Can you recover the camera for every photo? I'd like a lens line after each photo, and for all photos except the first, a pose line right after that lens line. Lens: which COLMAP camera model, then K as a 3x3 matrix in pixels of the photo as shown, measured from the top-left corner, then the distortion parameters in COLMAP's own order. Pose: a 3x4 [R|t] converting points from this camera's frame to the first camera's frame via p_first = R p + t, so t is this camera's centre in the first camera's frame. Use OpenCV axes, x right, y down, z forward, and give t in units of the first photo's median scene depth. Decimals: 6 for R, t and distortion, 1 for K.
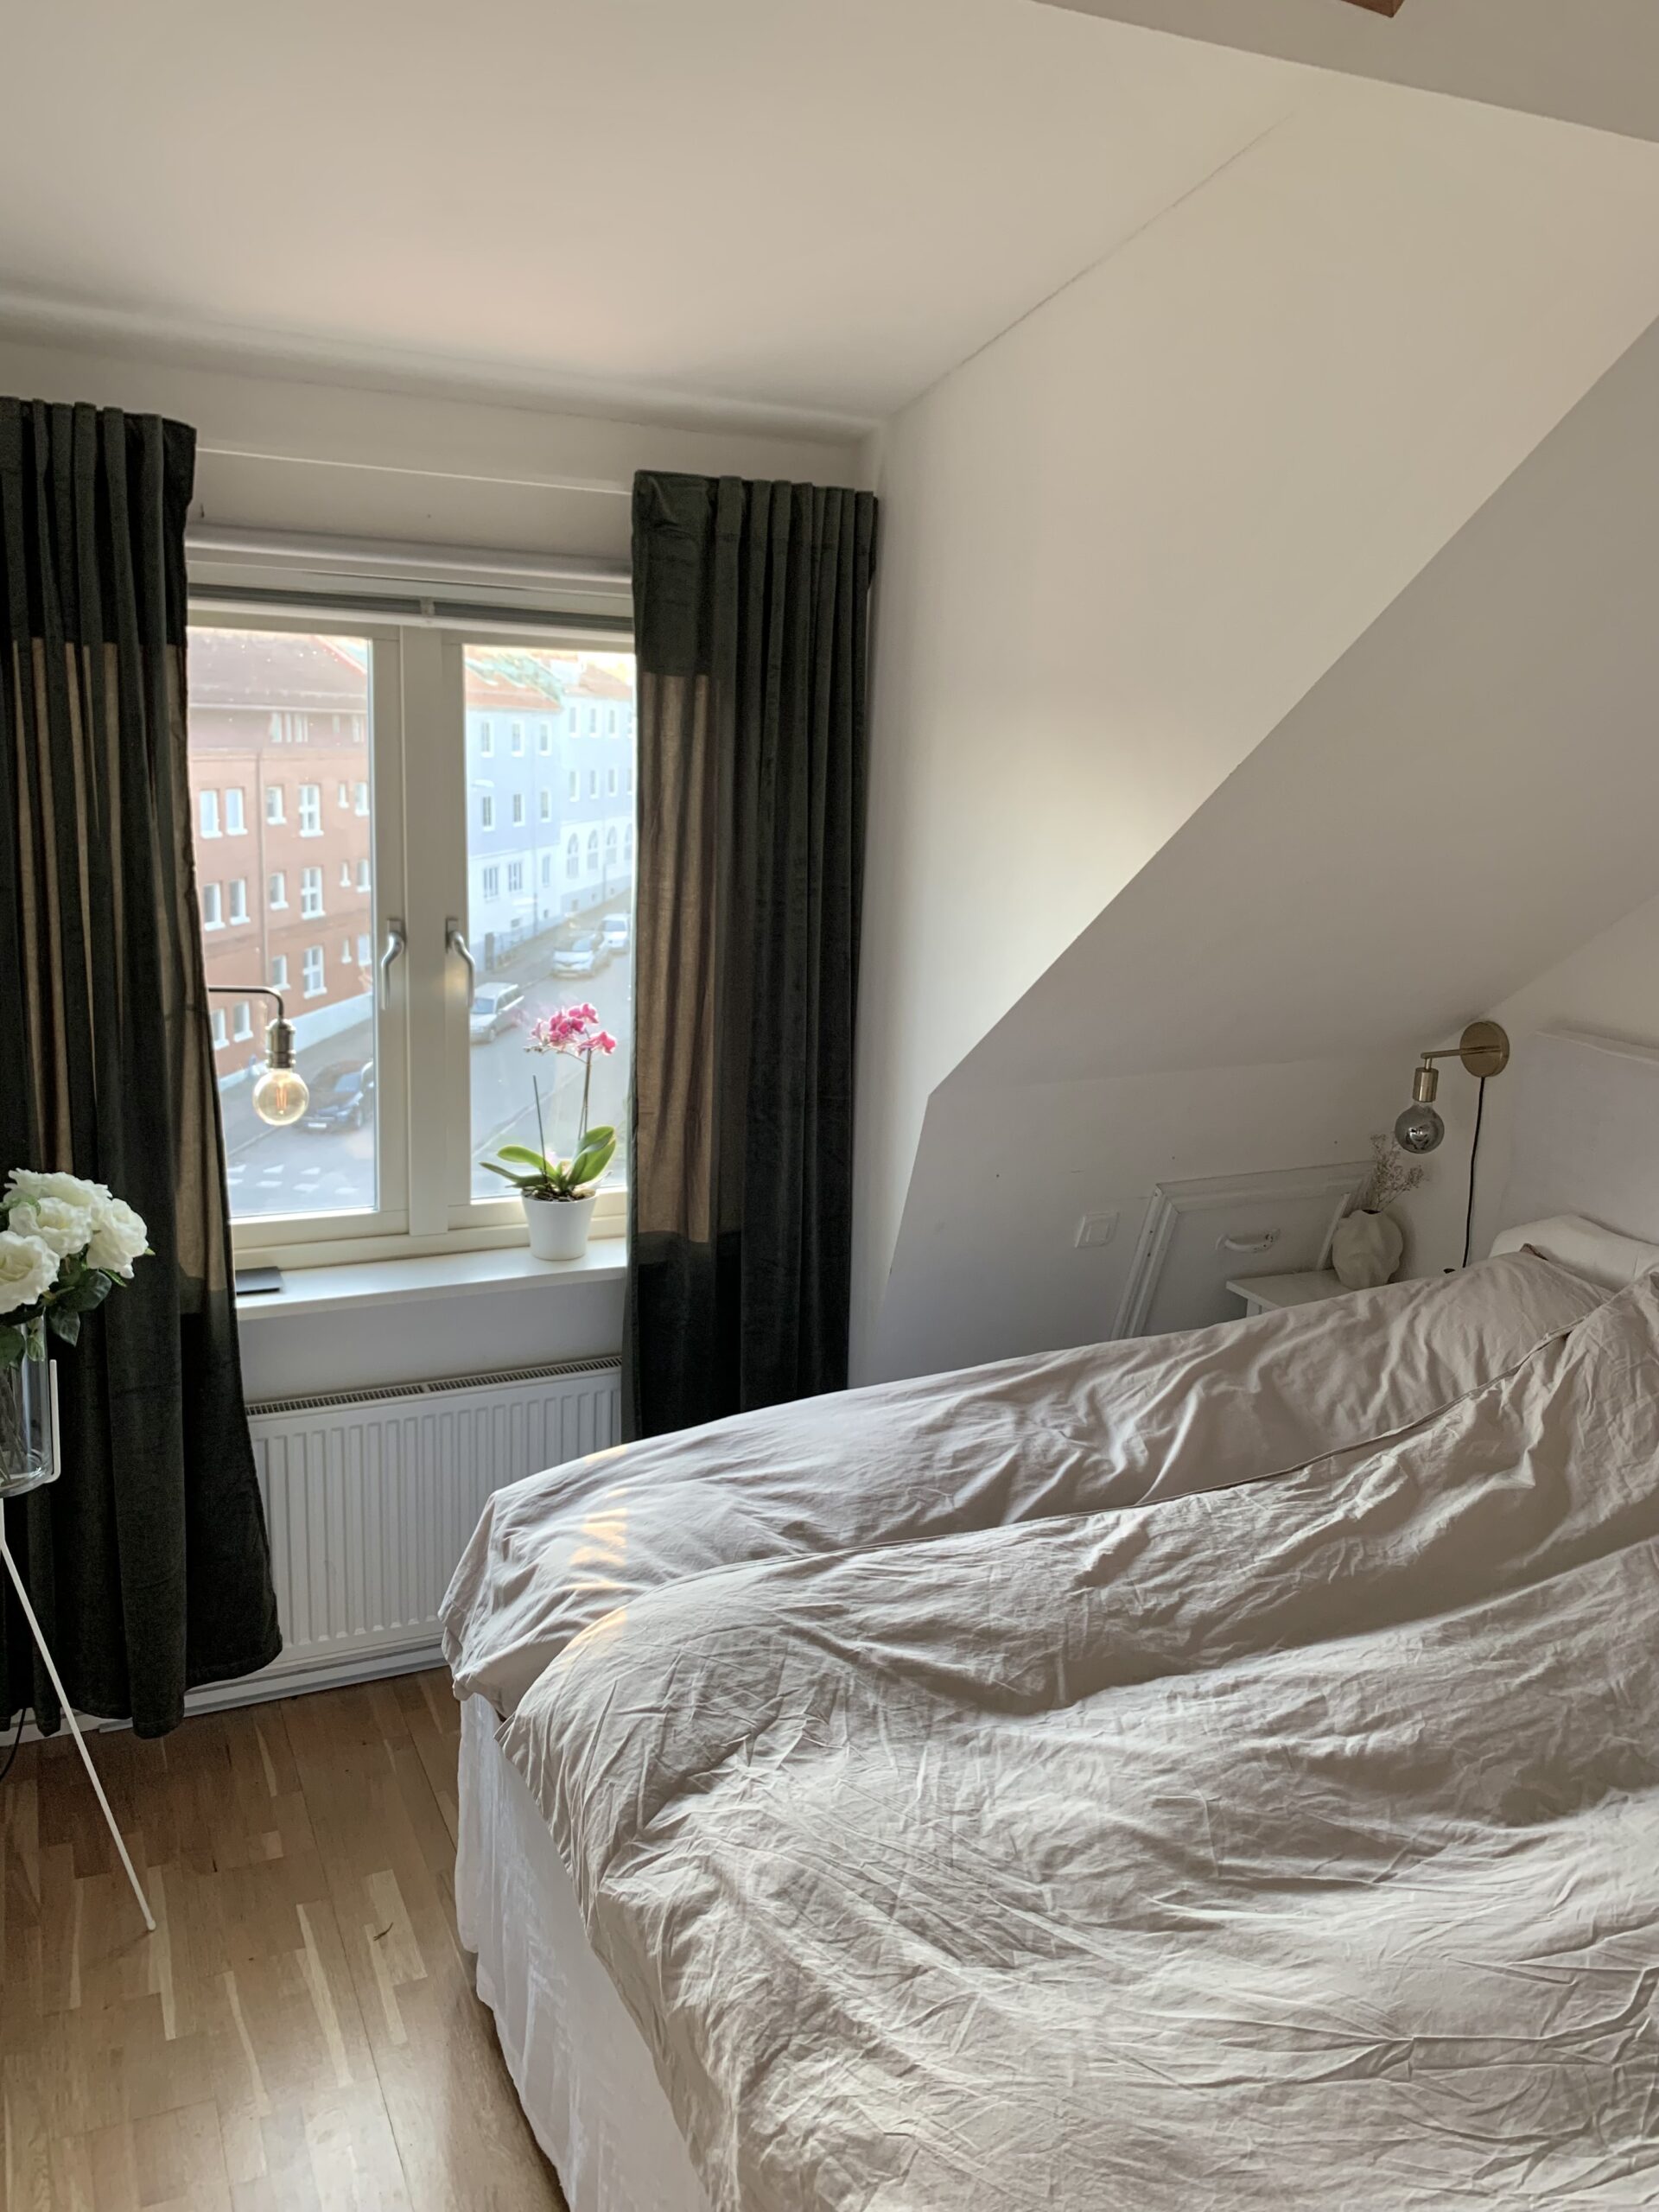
lens RADIAL K [[1691.5, 0, 829.5], [0, 1691.5, 1106.0], [0, 0, 1]] dist [0.007940, -0.009414]
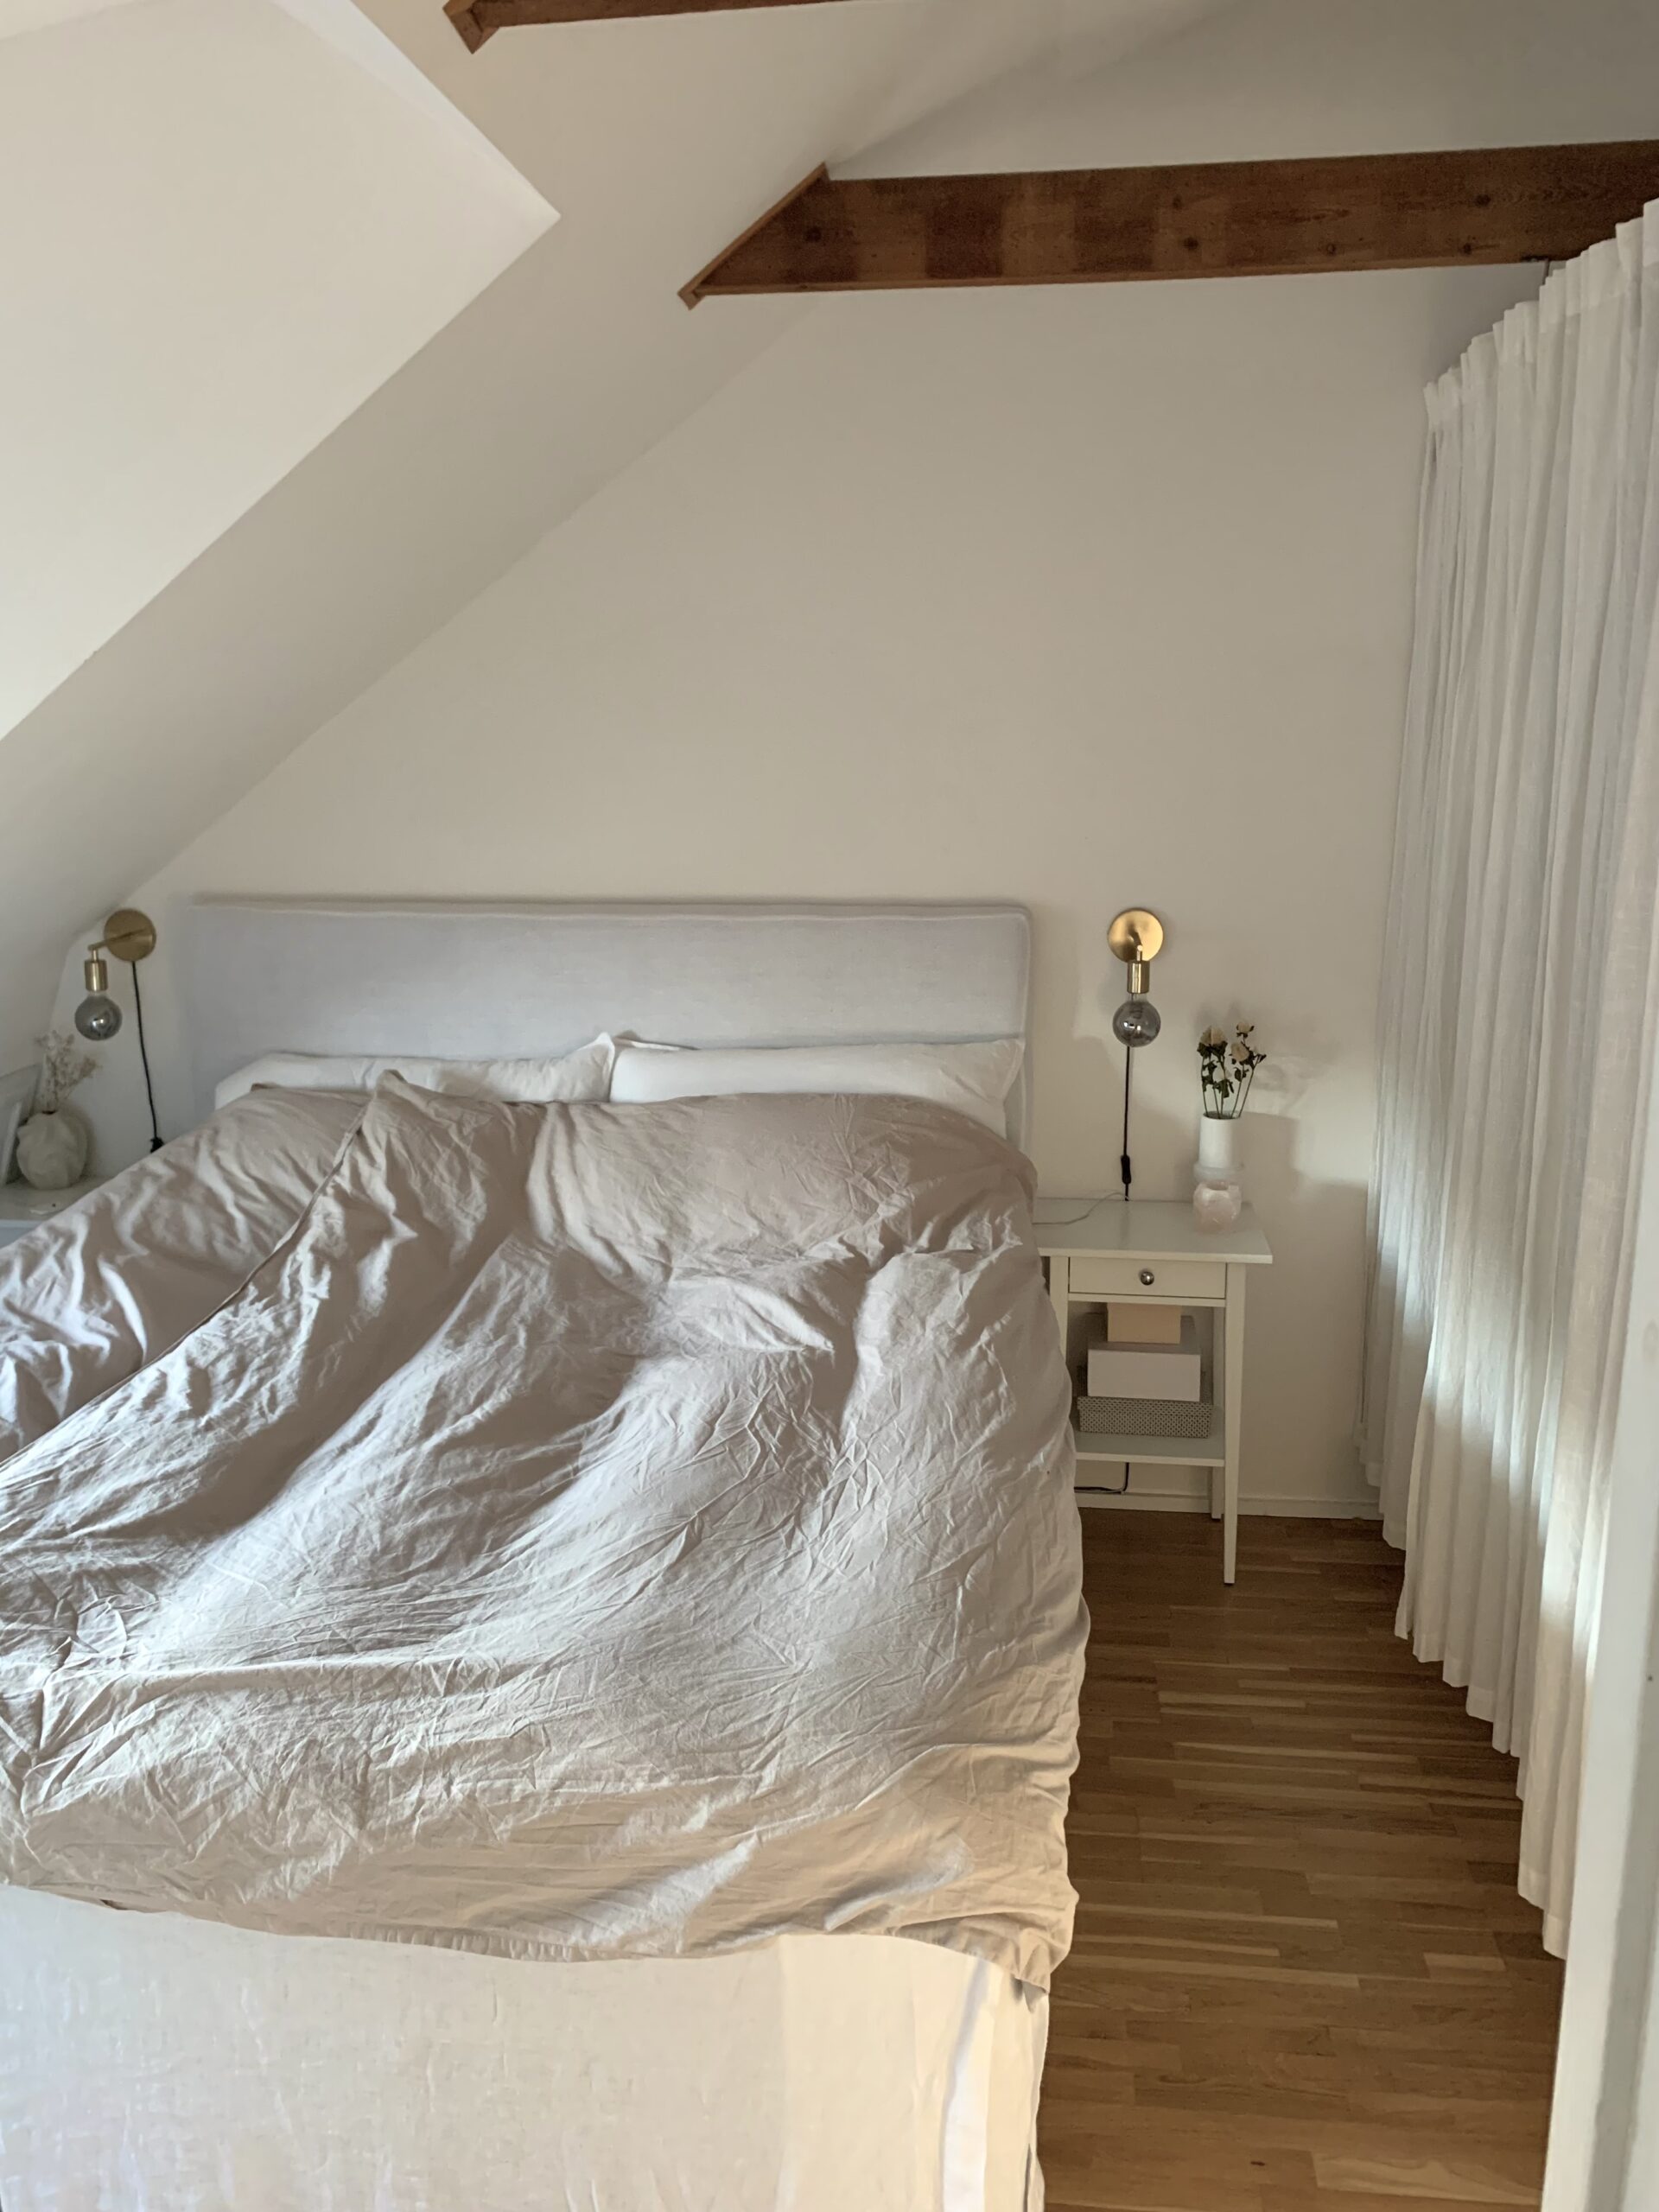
lens RADIAL K [[1691.5, 0, 829.5], [0, 1691.5, 1106.0], [0, 0, 1]] dist [0.007940, -0.009414]
pose [[0.516024, -0.230586, 0.824954, -0.456411], [0.213139, 0.967359, 0.137068, 0.028630], [-0.829633, 0.105099, 0.548328, 0.055548]]
